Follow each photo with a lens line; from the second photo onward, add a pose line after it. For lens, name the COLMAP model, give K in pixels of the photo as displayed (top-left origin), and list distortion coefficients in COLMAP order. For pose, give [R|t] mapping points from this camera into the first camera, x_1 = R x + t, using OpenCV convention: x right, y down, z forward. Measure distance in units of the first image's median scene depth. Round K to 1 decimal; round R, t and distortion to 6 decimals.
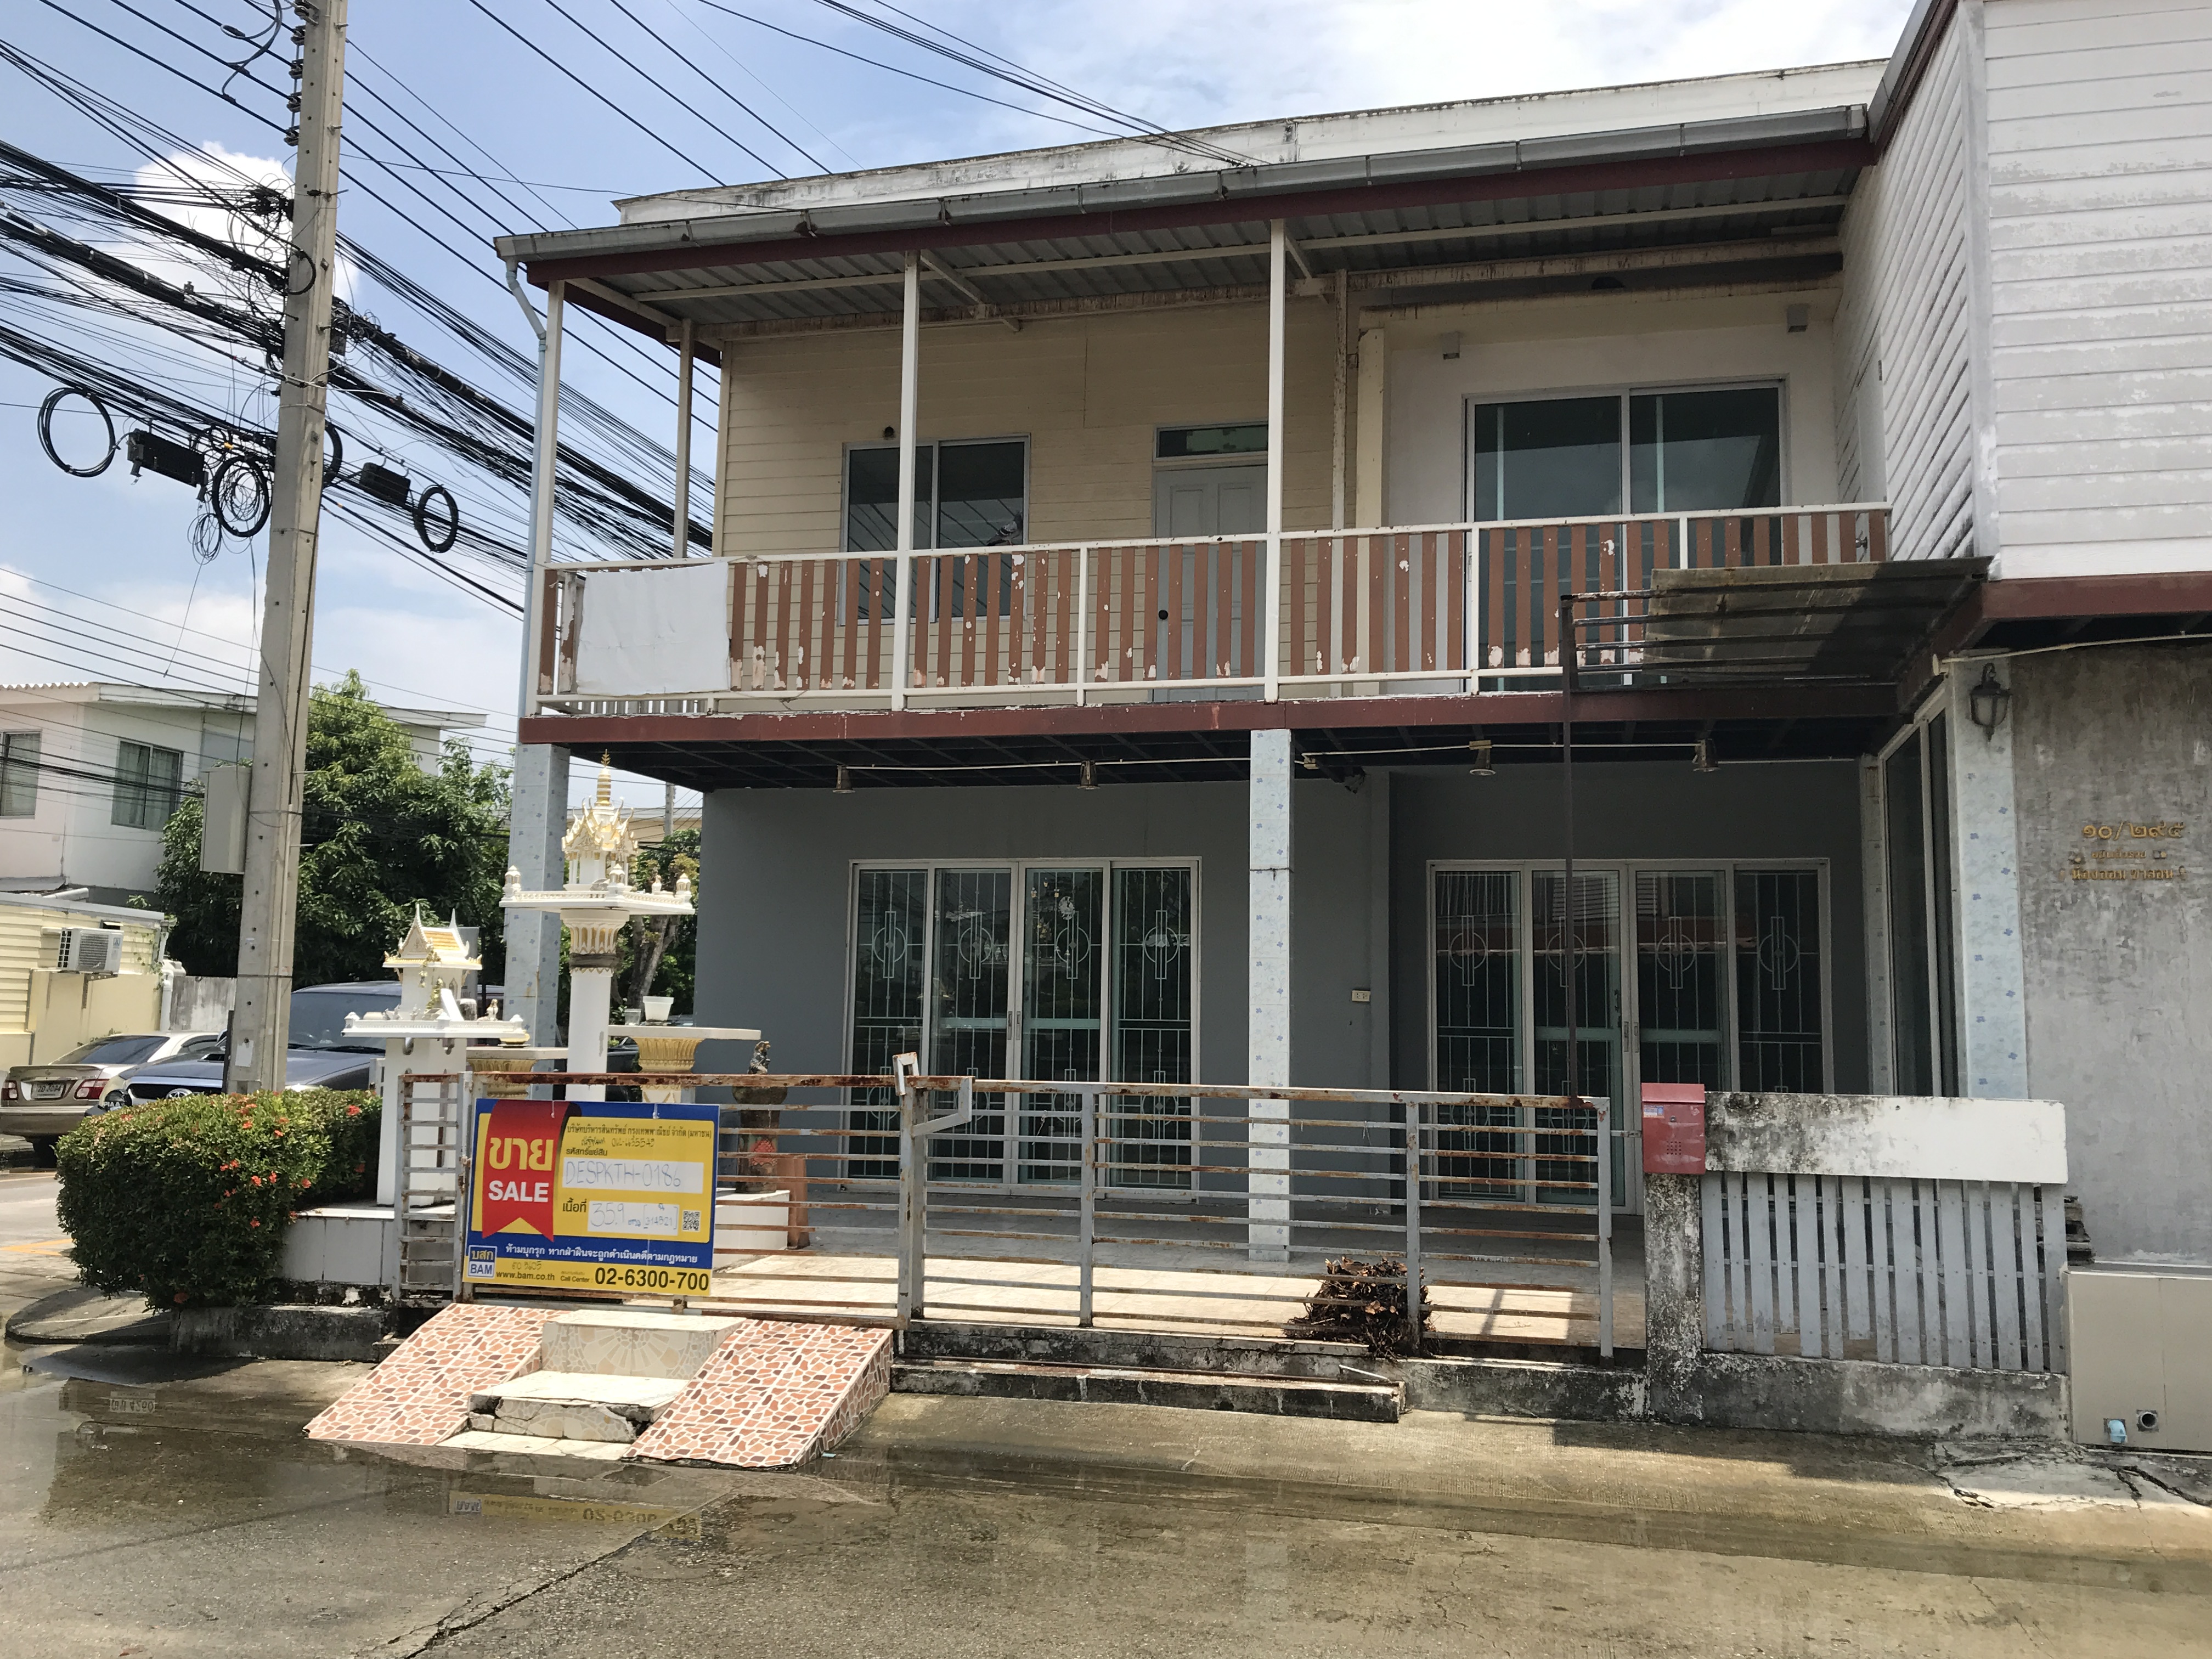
lens RADIAL K [[1929.9, 0, 1106.0], [0, 1929.9, 829.5], [0, 0, 1]] dist [-0.010982, -0.004091]
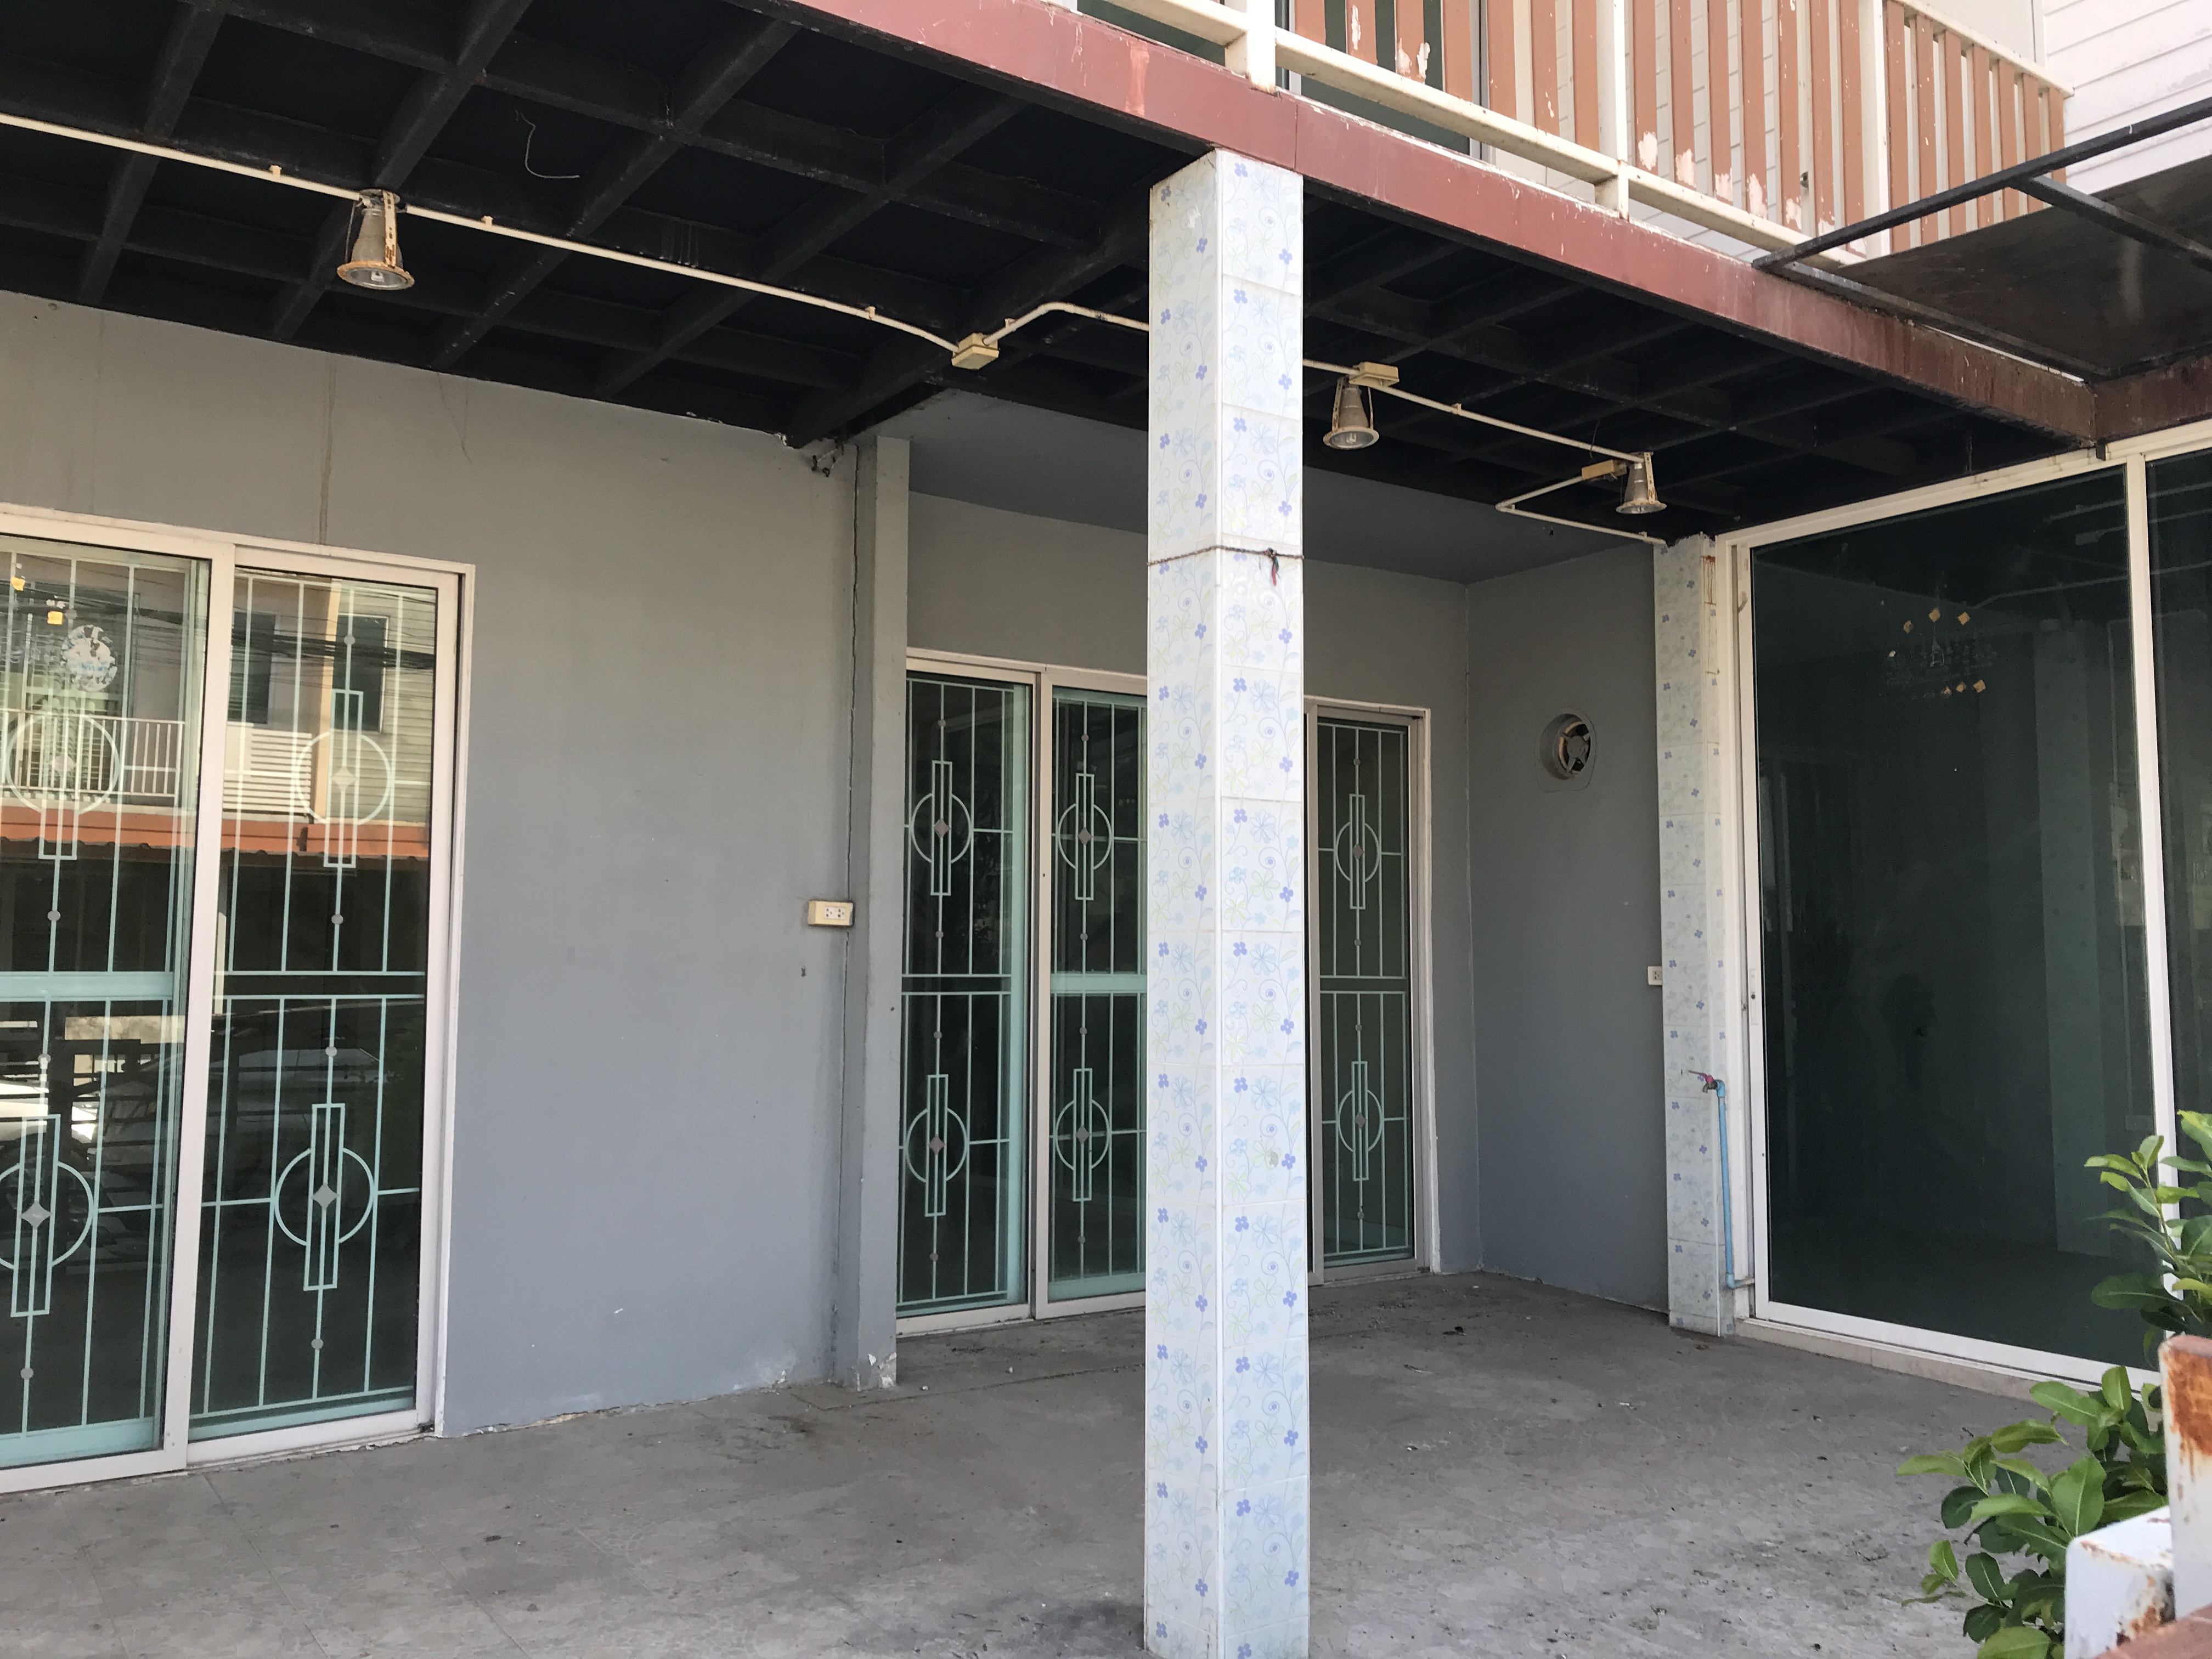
lens RADIAL K [[1785.8, 0, 1054.0], [0, 1785.8, 805.2], [0, 0, 1]] dist [0.059081, -0.046743]
pose [[0.673521, 0.052061, 0.737332, -0.178800], [-0.070891, 0.997468, -0.005673, 0.071241], [-0.735760, -0.048449, 0.675507, 0.811528]]
